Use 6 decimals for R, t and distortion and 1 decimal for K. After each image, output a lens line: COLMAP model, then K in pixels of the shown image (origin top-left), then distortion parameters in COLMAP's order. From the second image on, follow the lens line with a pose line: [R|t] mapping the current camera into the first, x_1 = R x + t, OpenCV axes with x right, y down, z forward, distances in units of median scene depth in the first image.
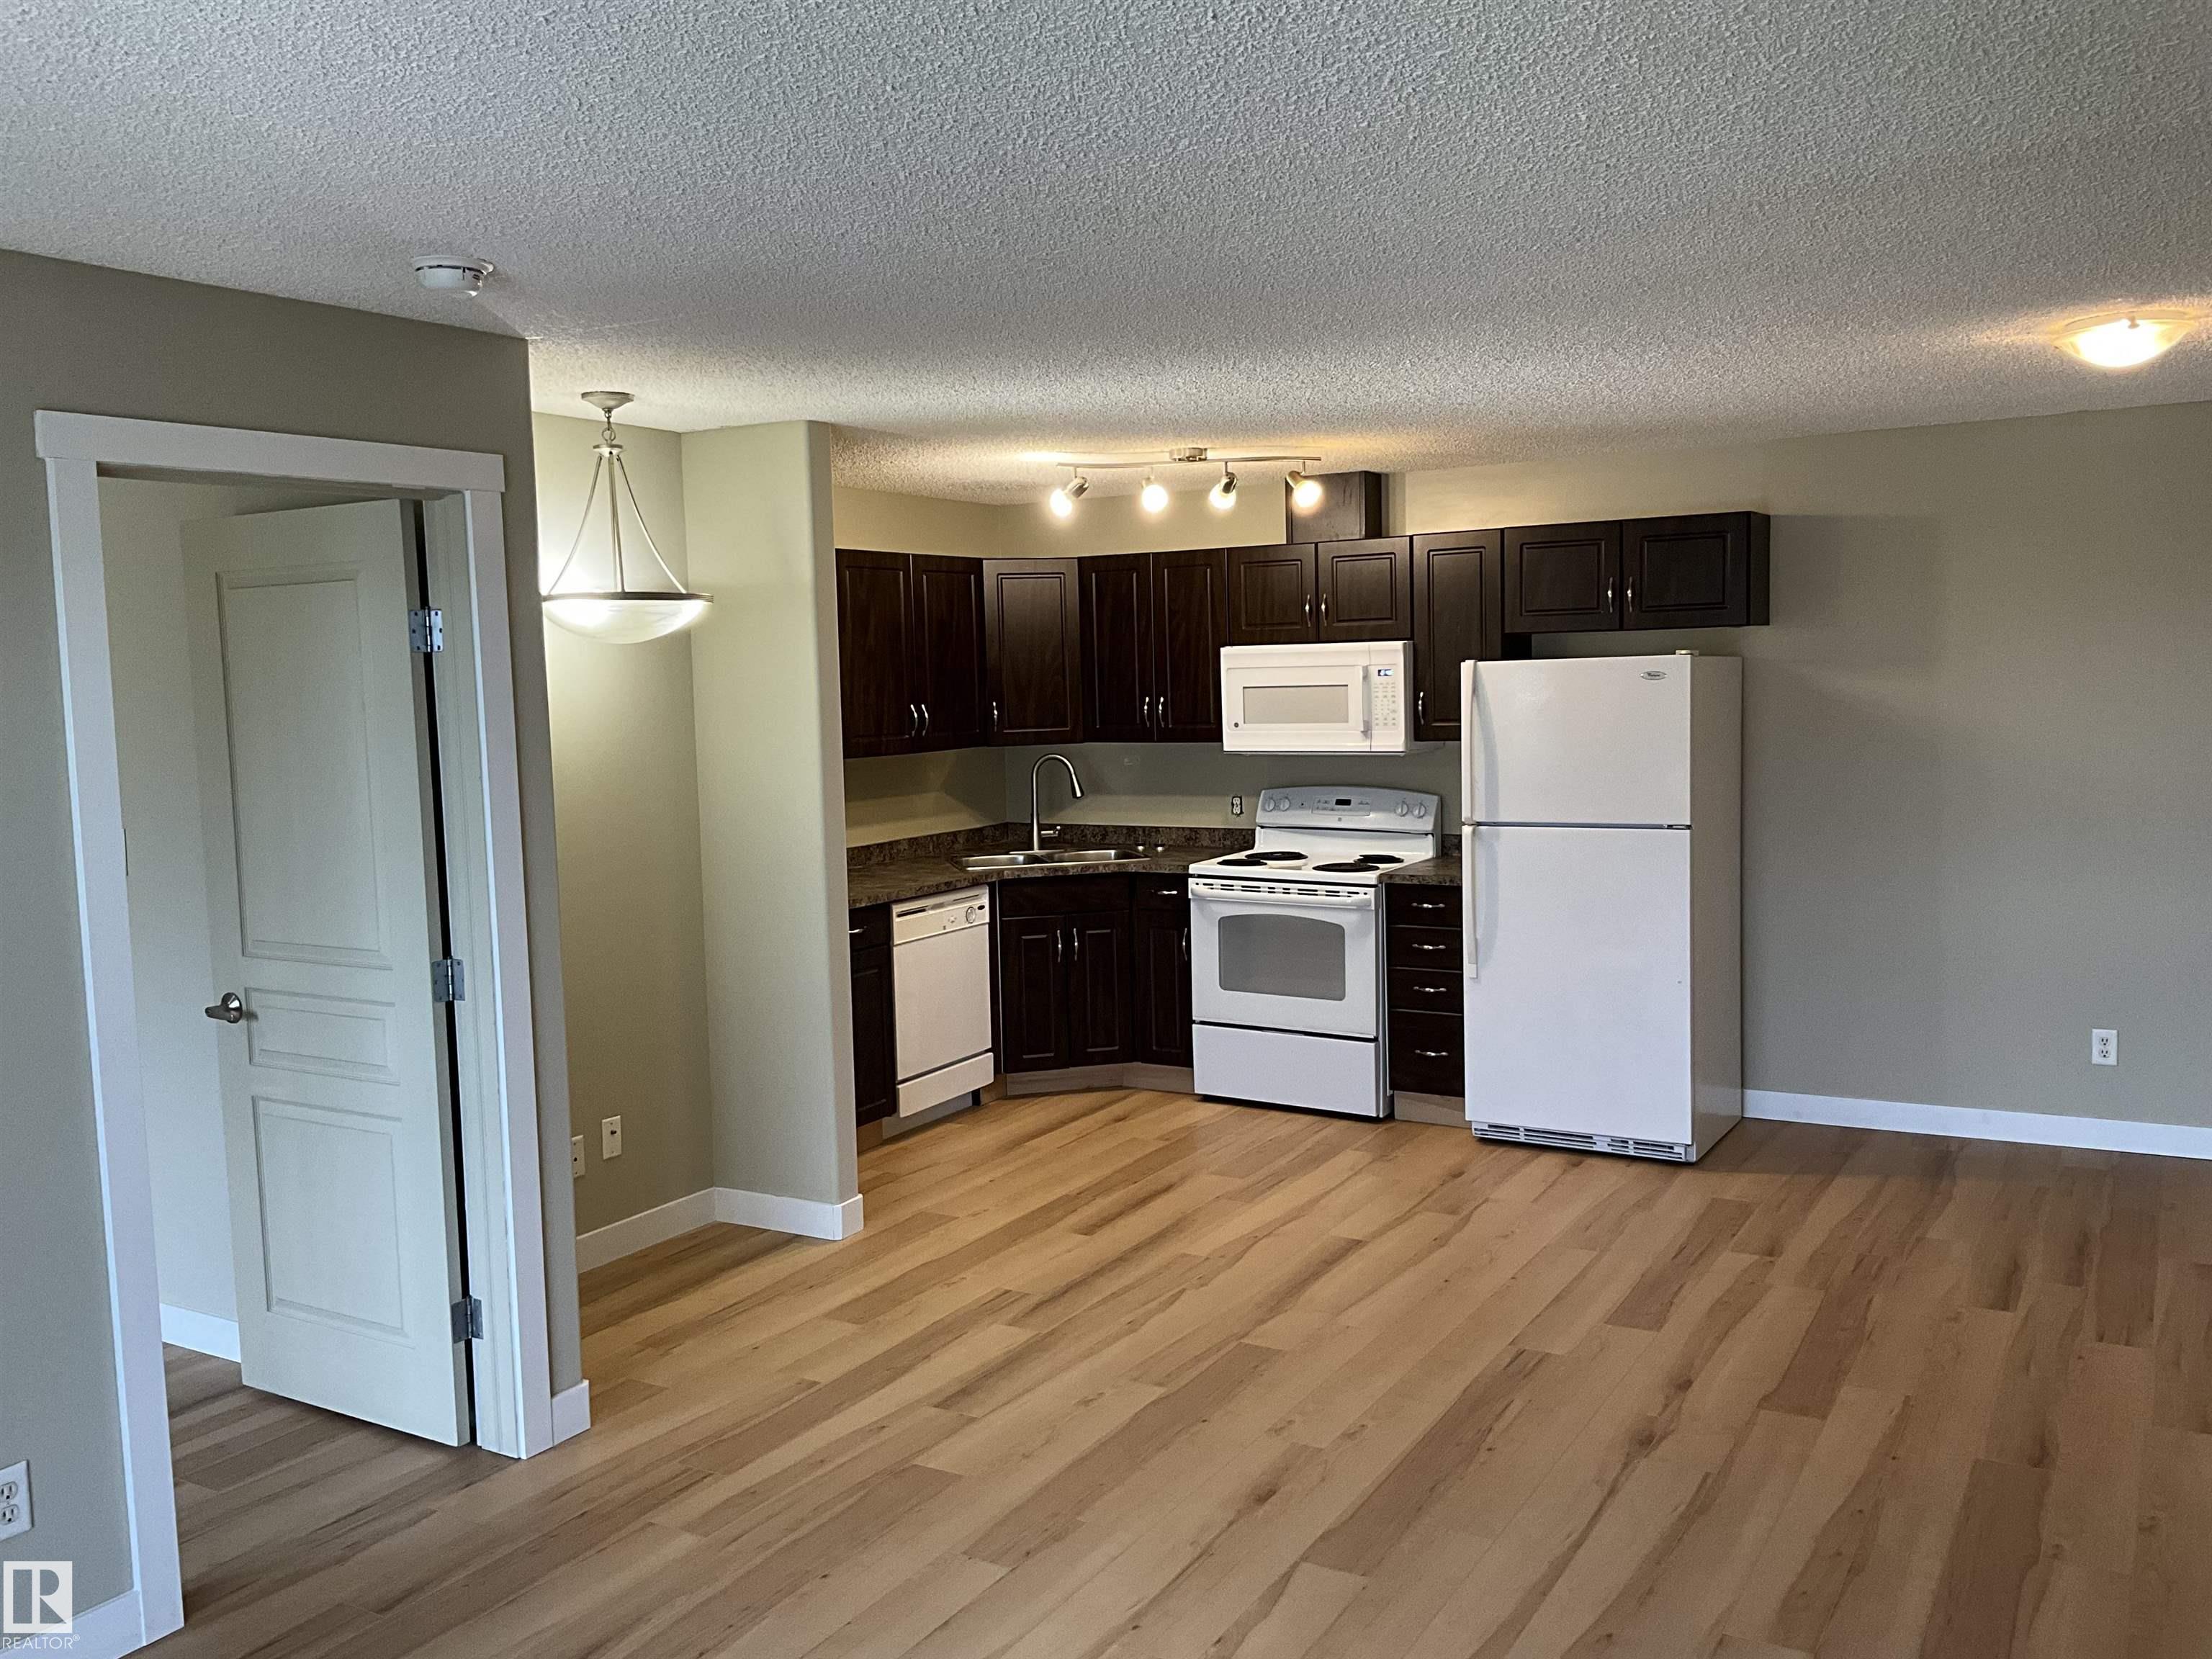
lens RADIAL K [[1818.5, 0, 1105.9], [0, 1818.5, 828.5], [0, 0, 1]] dist [0.091444, -0.169248]
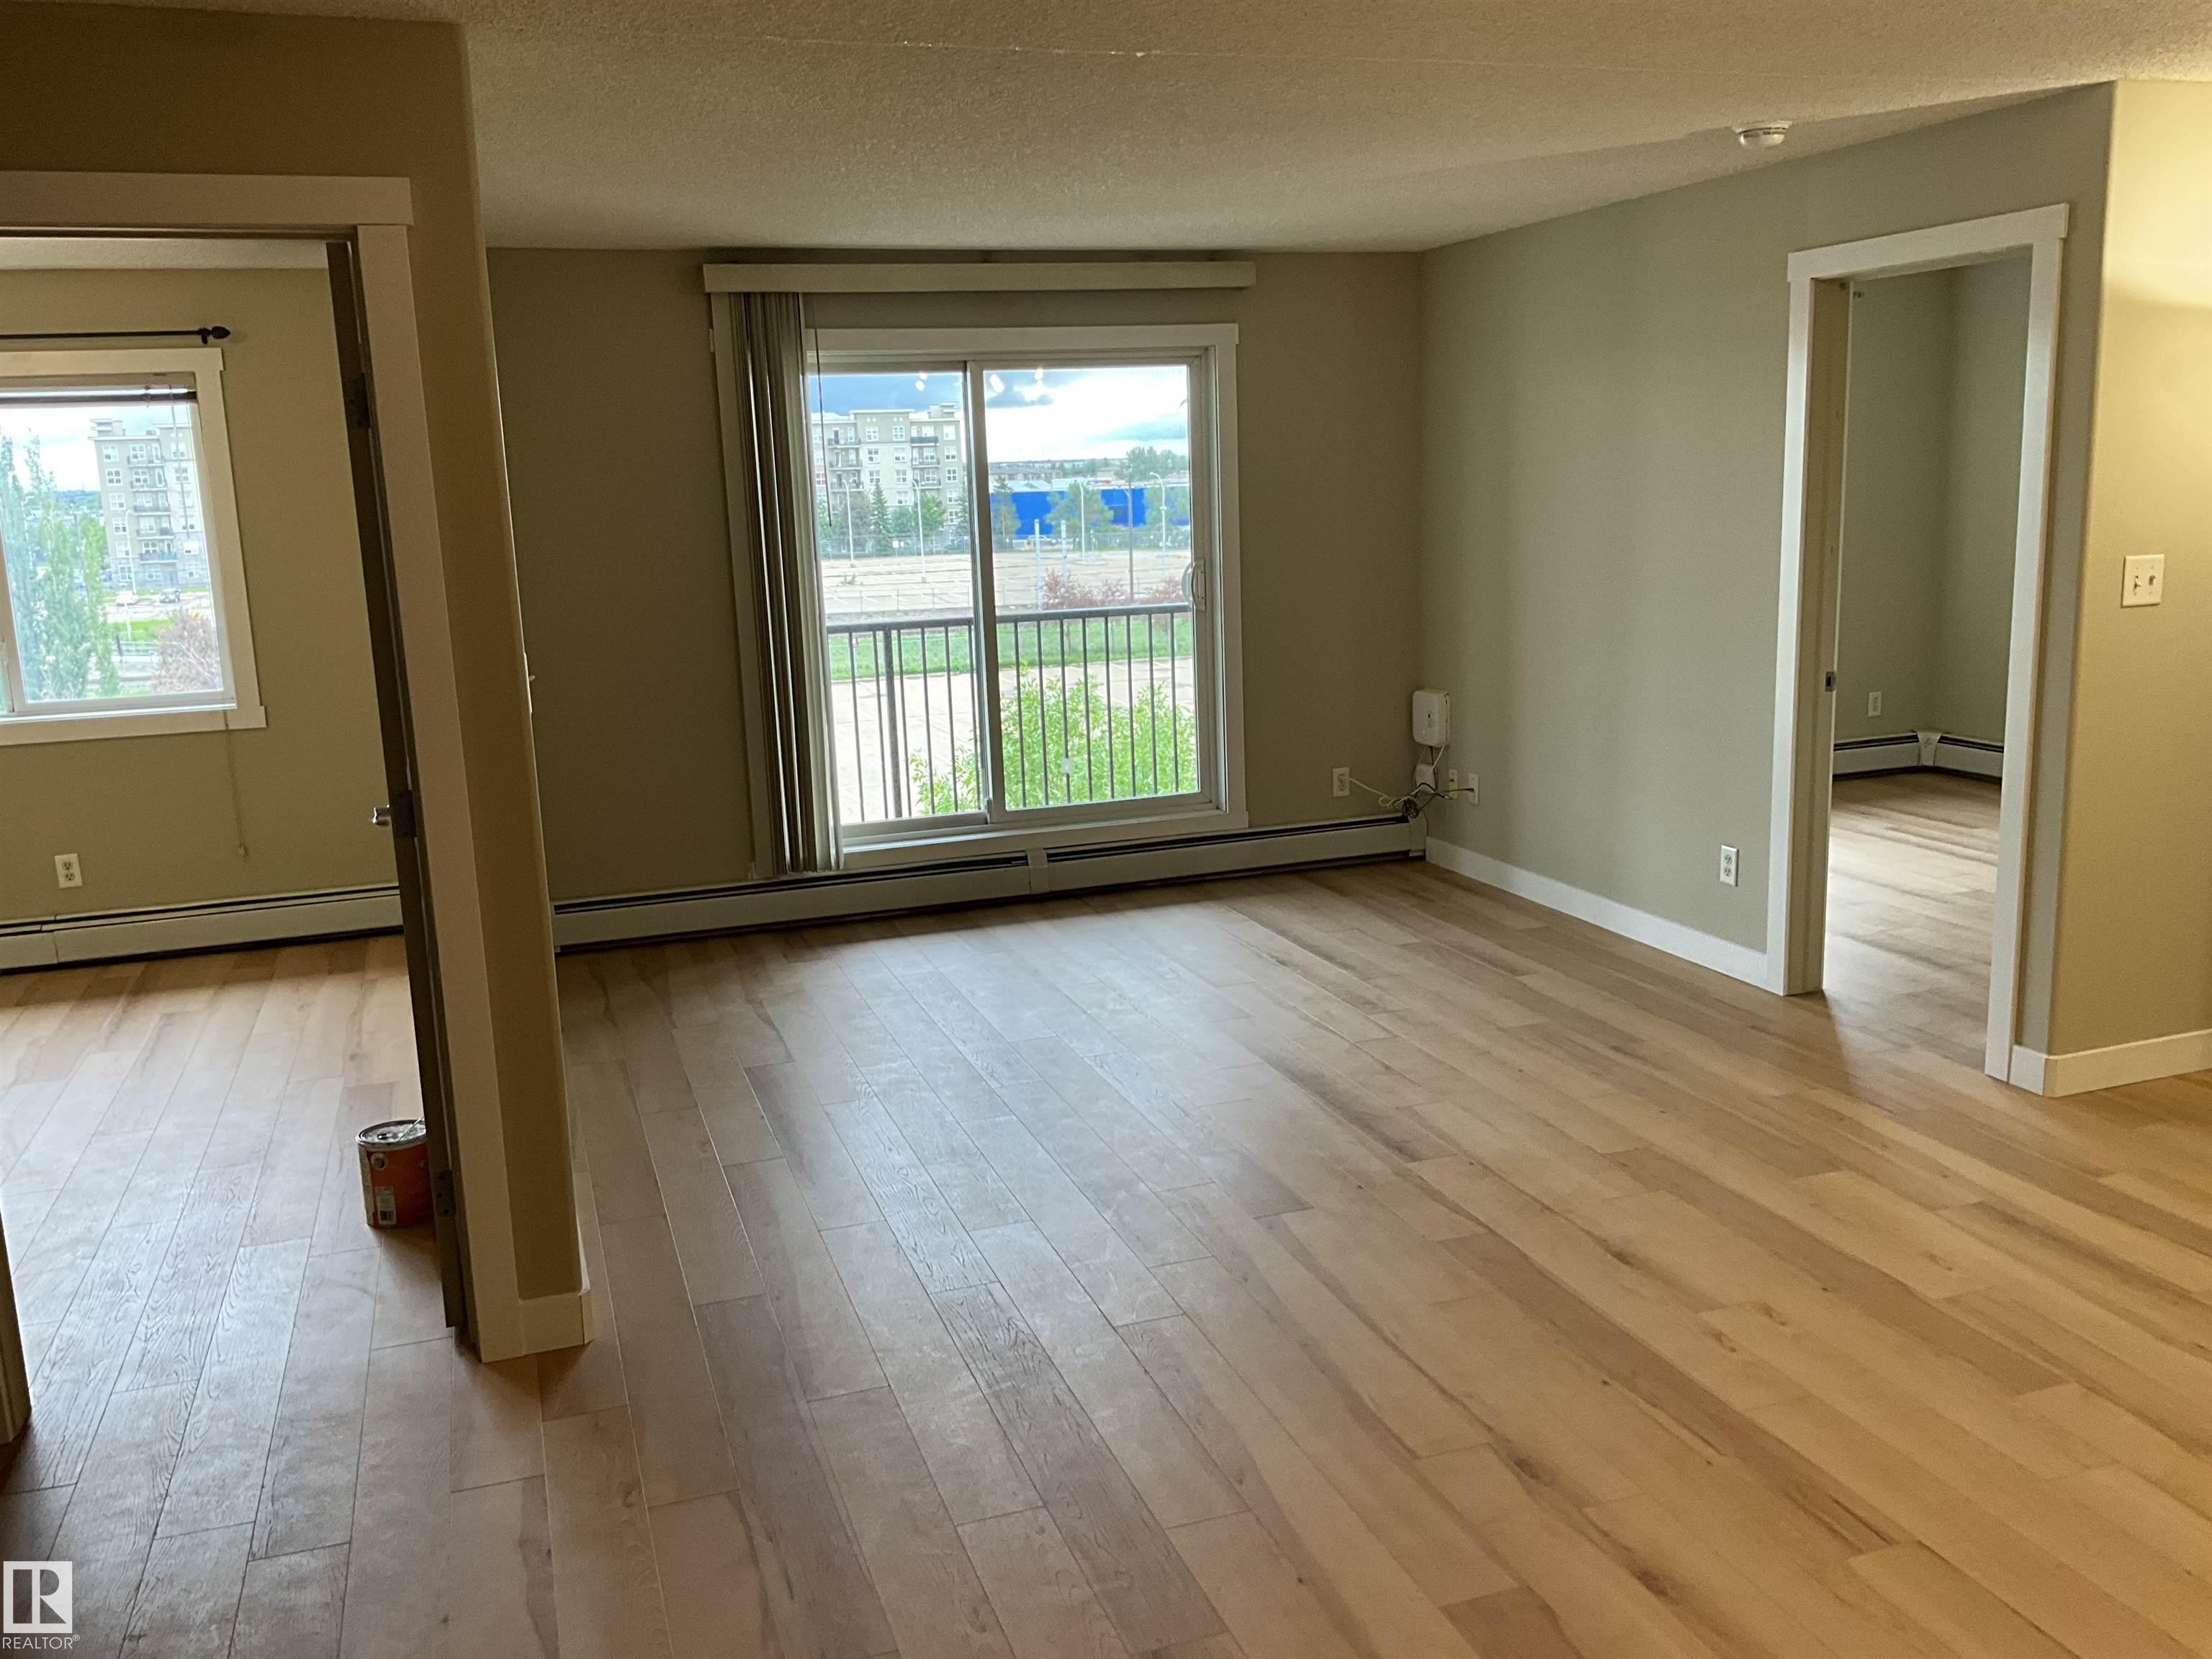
lens RADIAL K [[1818.5, 0, 1119.5], [0, 1818.5, 819.1], [0, 0, 1]] dist [0.091444, -0.169248]
pose [[-0.638785, 0.193858, -0.744562, 0.565643], [-0.019365, 0.963379, 0.267445, -0.078987], [0.769141, 0.185258, -0.611638, 0.792555]]
